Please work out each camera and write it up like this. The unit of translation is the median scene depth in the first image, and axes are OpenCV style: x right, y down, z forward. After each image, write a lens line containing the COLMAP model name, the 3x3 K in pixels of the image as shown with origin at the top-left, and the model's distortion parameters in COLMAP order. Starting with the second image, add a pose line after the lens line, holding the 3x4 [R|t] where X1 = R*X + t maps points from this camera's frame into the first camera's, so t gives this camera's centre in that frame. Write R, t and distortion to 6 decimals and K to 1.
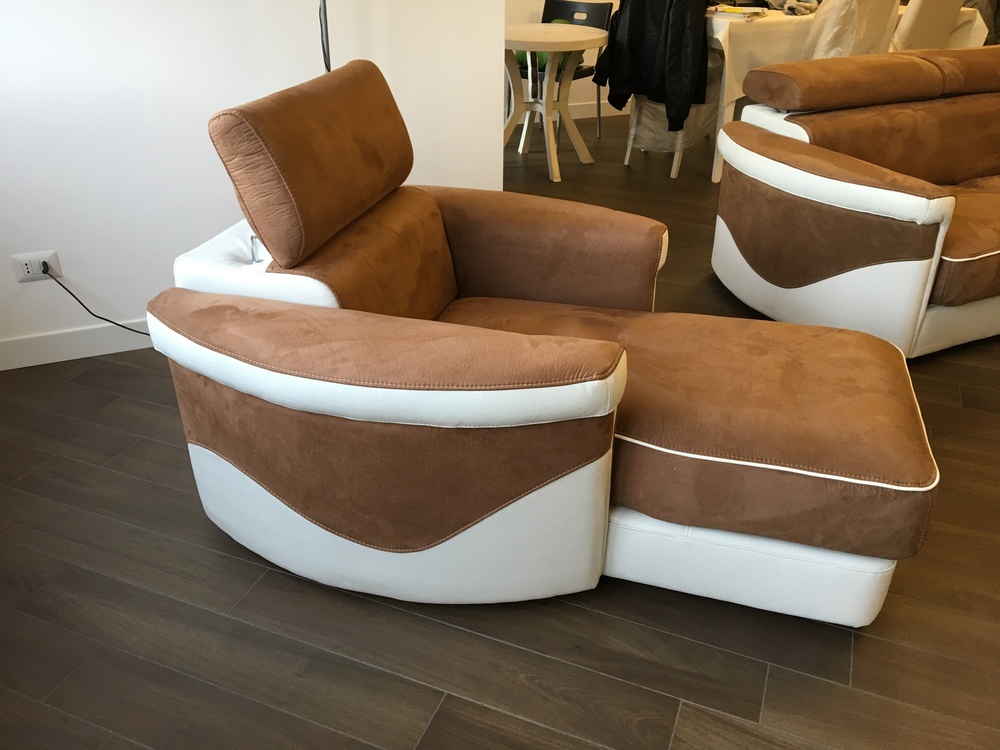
lens RADIAL K [[844.7, 0, 500.0], [0, 844.7, 375.0], [0, 0, 1]] dist [-0.000031, -0.008899]
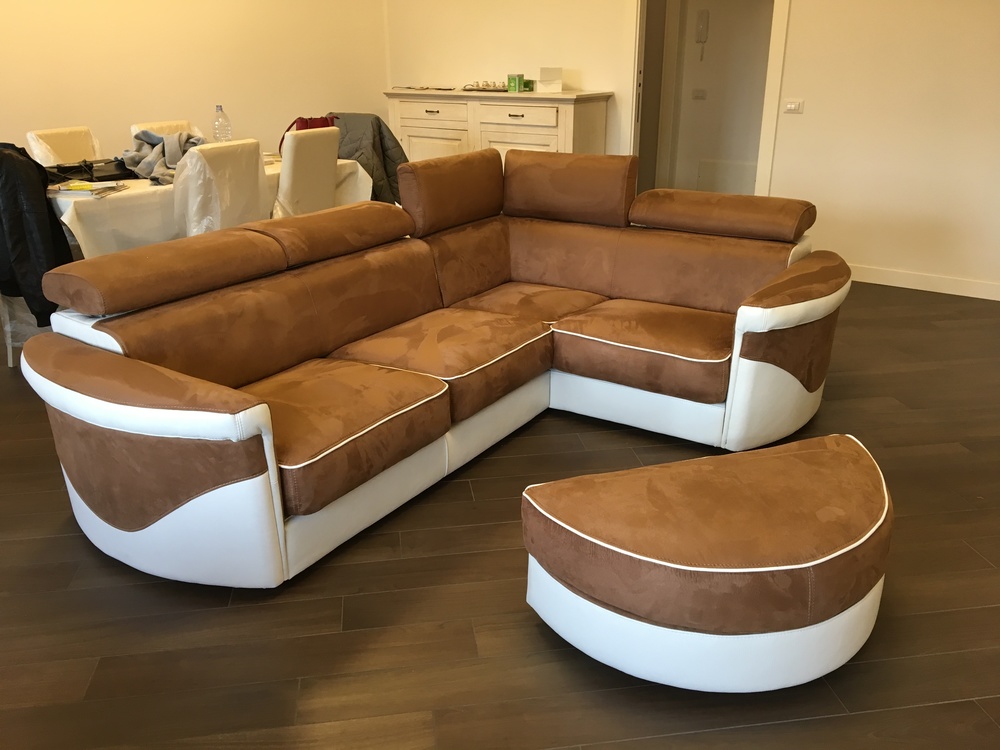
lens RADIAL K [[837.1, 0, 496.7], [0, 837.1, 370.1], [0, 0, 1]] dist [0.082222, -0.142889]
pose [[0.860583, -0.192065, 0.471707, 0.262164], [0.259399, 0.962332, -0.081416, -0.085768], [-0.438302, 0.192426, 0.877988, 0.096143]]
